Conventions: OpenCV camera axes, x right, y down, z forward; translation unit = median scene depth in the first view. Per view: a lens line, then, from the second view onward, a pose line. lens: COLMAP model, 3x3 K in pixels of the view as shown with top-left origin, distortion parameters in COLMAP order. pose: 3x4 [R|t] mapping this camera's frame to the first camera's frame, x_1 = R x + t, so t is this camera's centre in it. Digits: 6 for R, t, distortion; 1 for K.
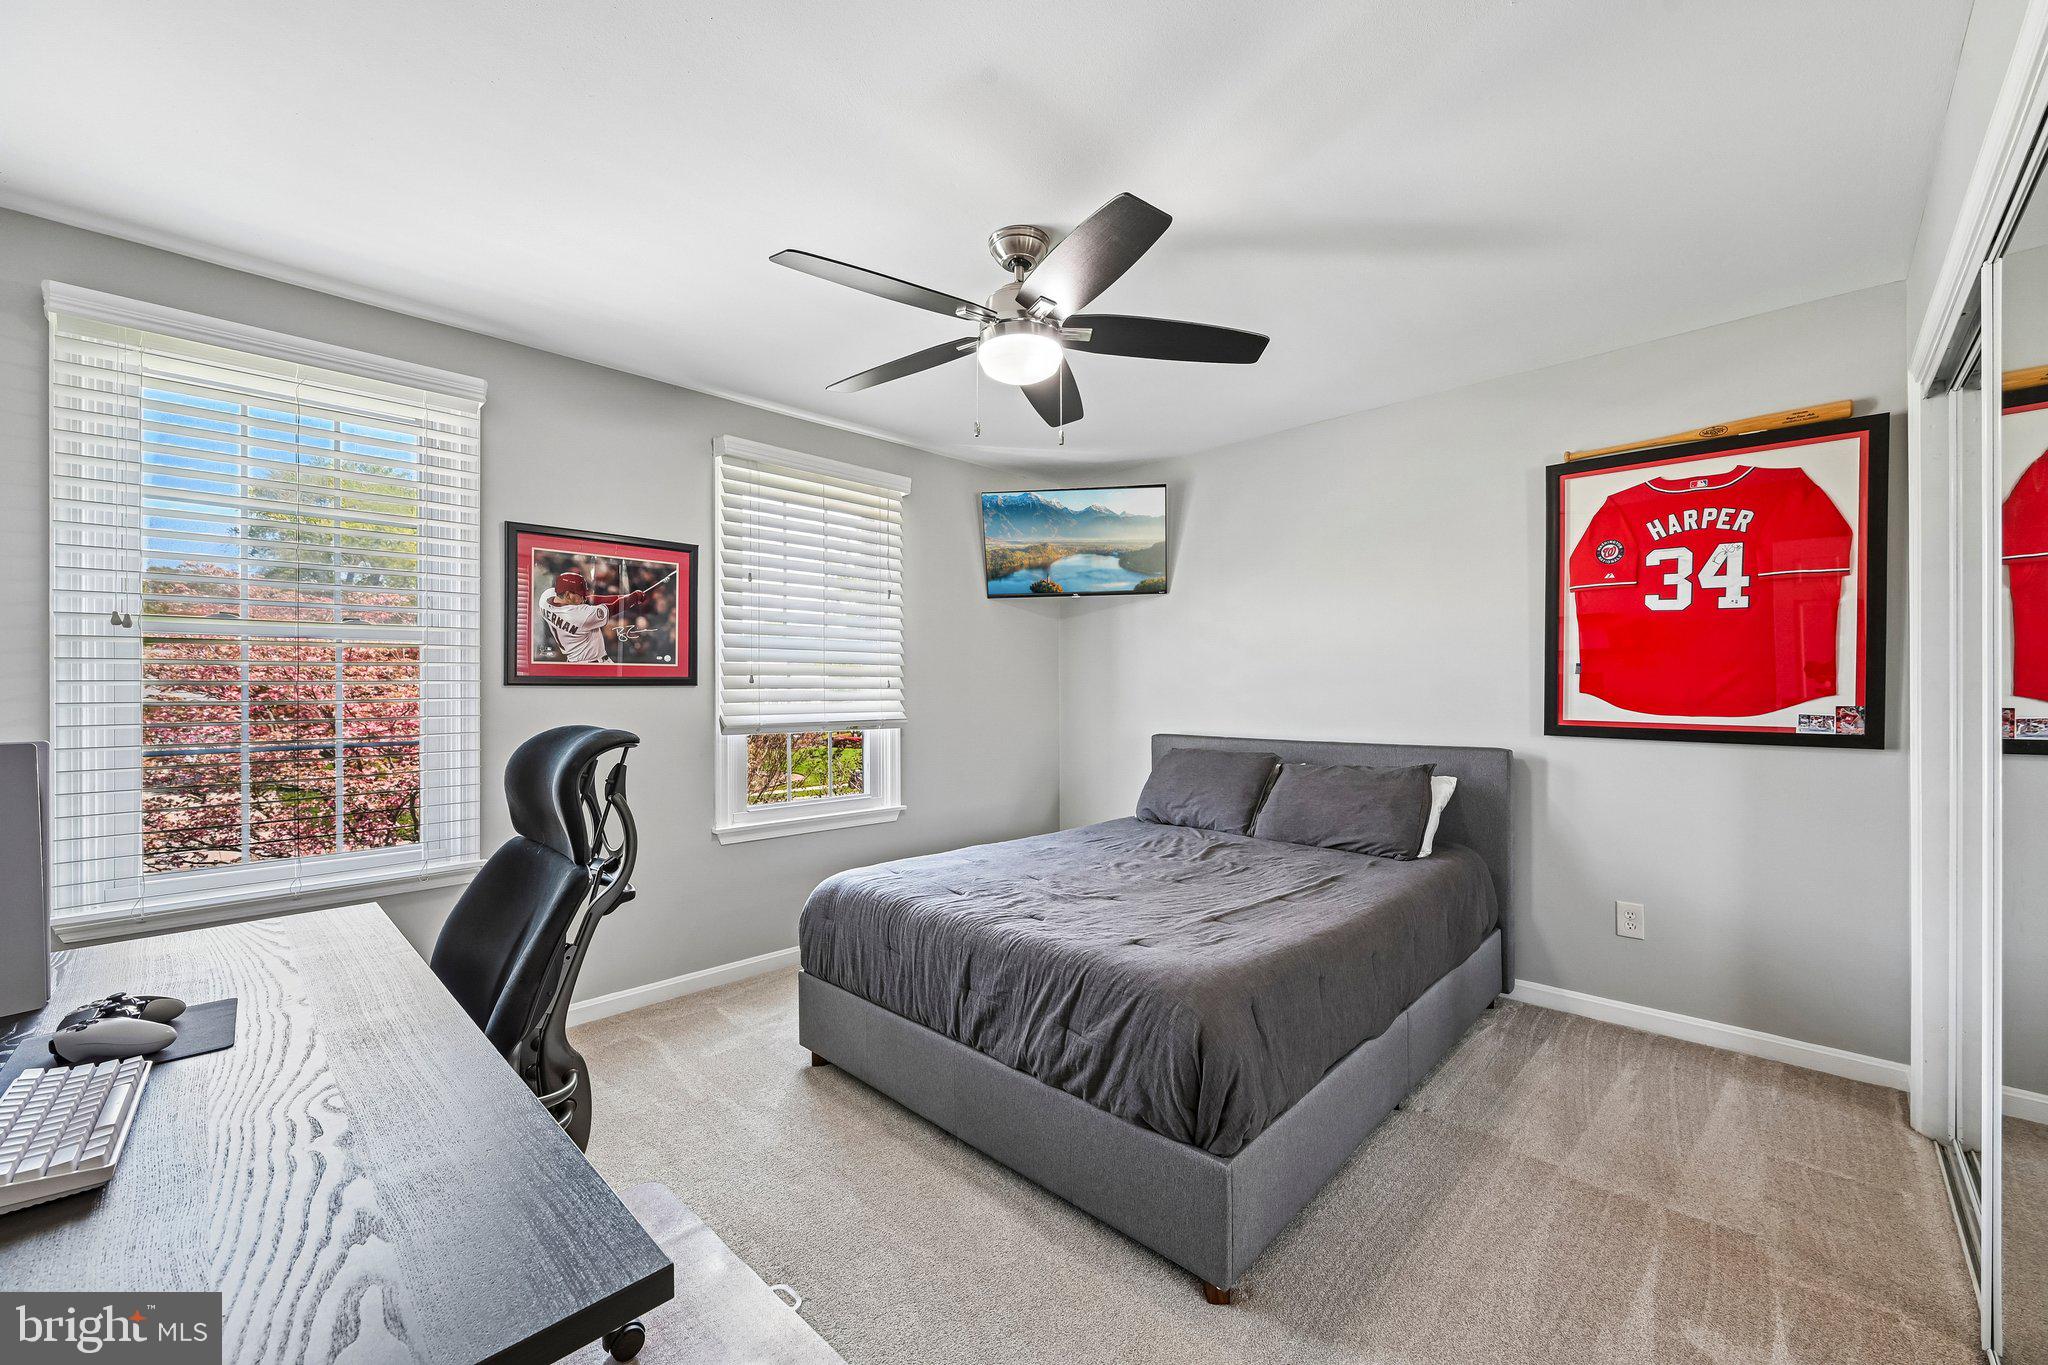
lens RADIAL K [[806.4, 0, 1035.2], [0, 806.4, 688.0], [0, 0, 1]] dist [0.001415, 0.000145]
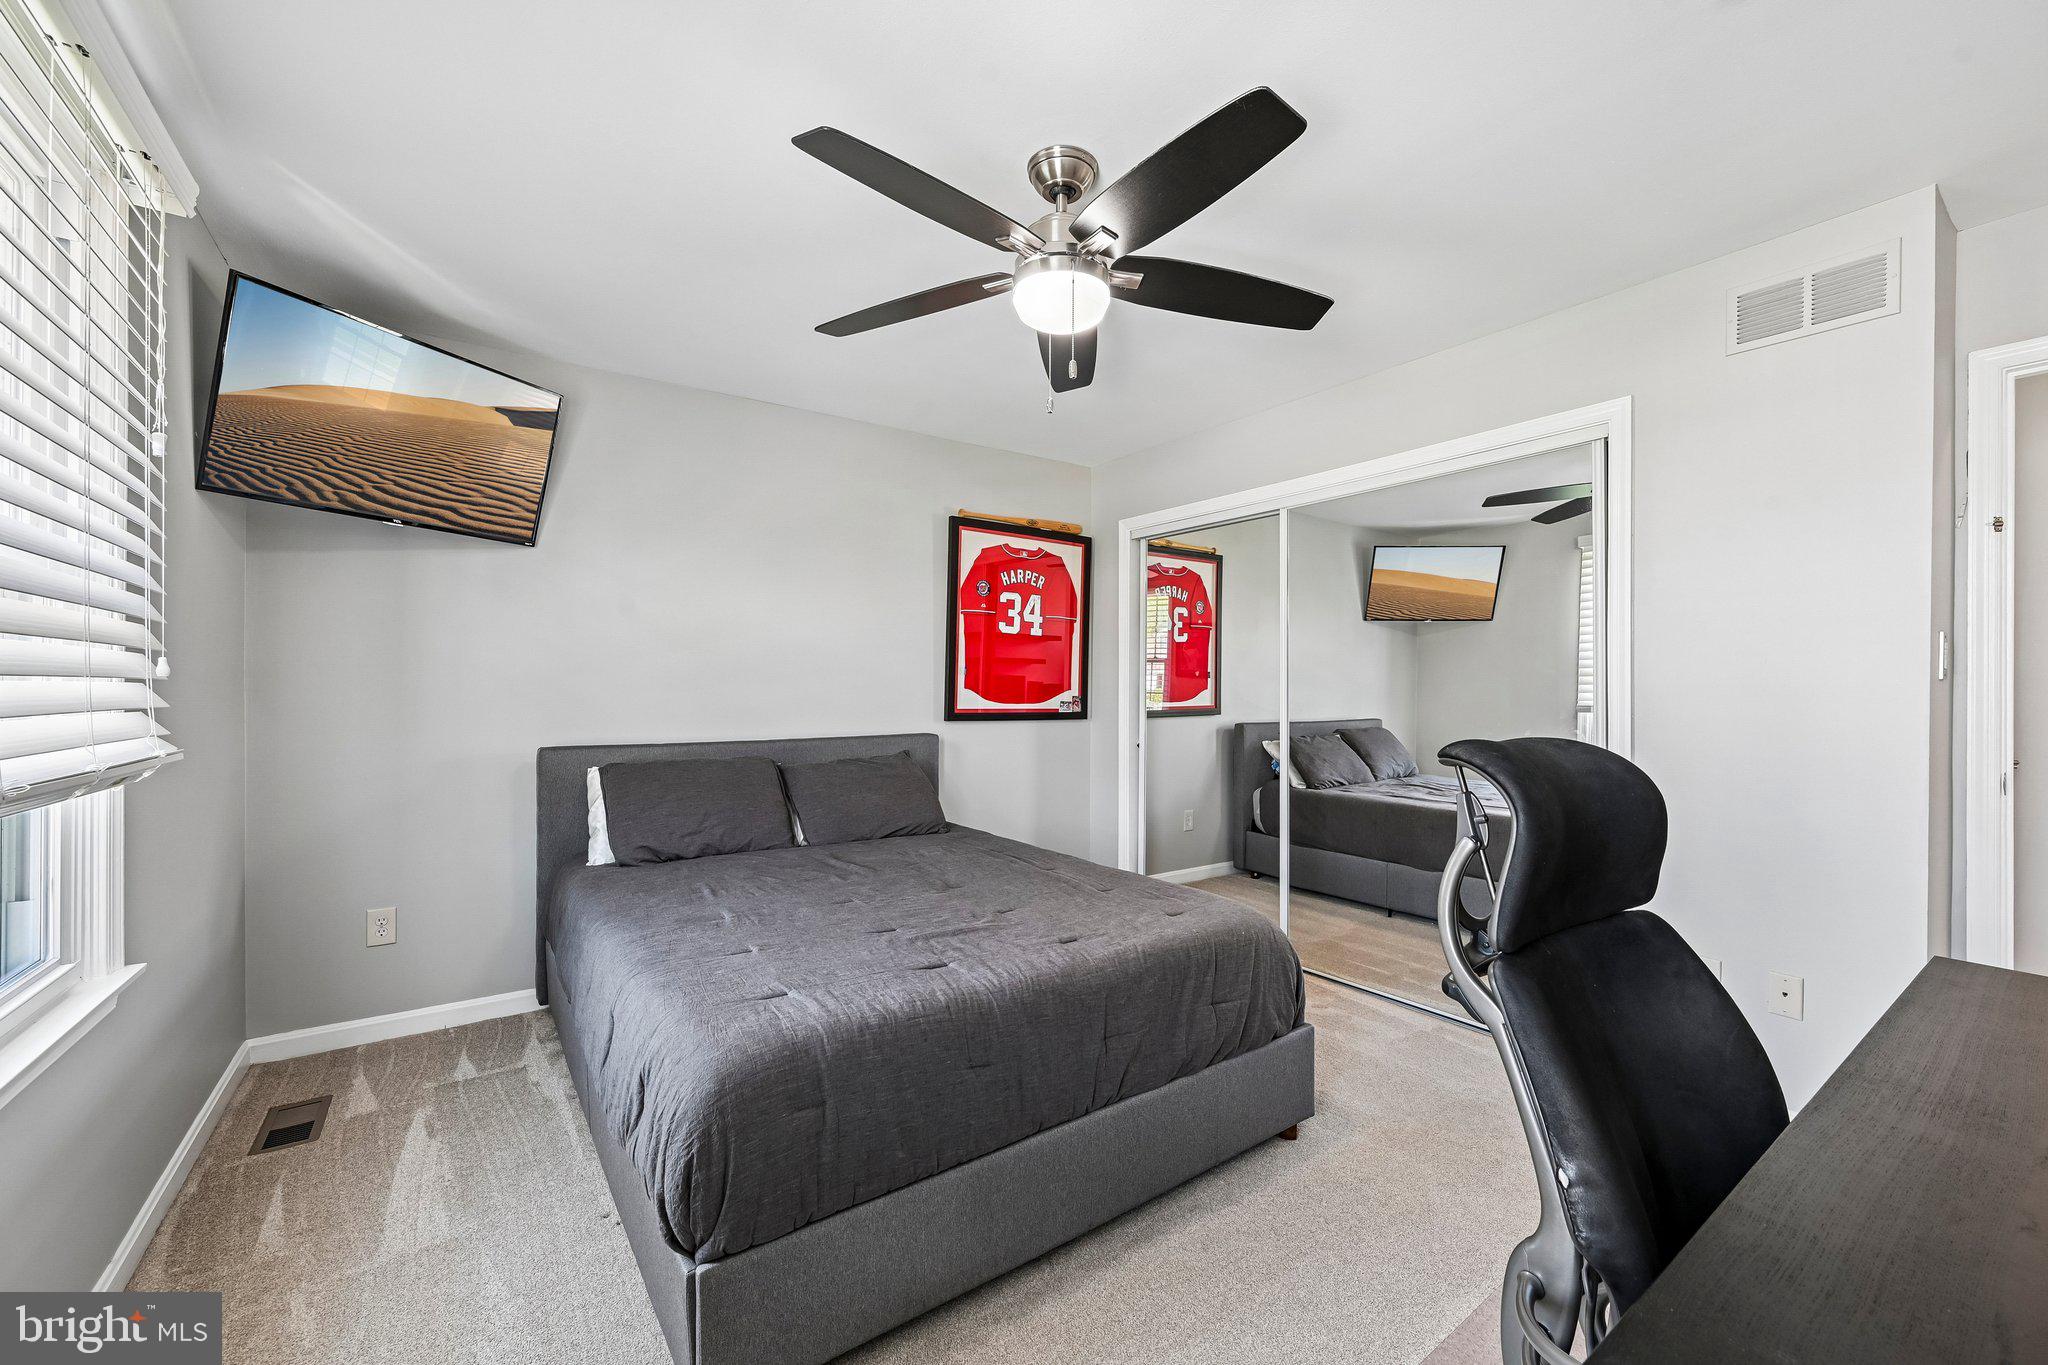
lens RADIAL K [[806.4, 0, 1035.2], [0, 806.4, 688.0], [0, 0, 1]] dist [0.001415, 0.000145]
pose [[0.186830, -0.000114, 0.982392, -0.687469], [-0.003648, 0.999993, 0.000809, 0.003789], [-0.982386, -0.003735, 0.186828, 0.680231]]
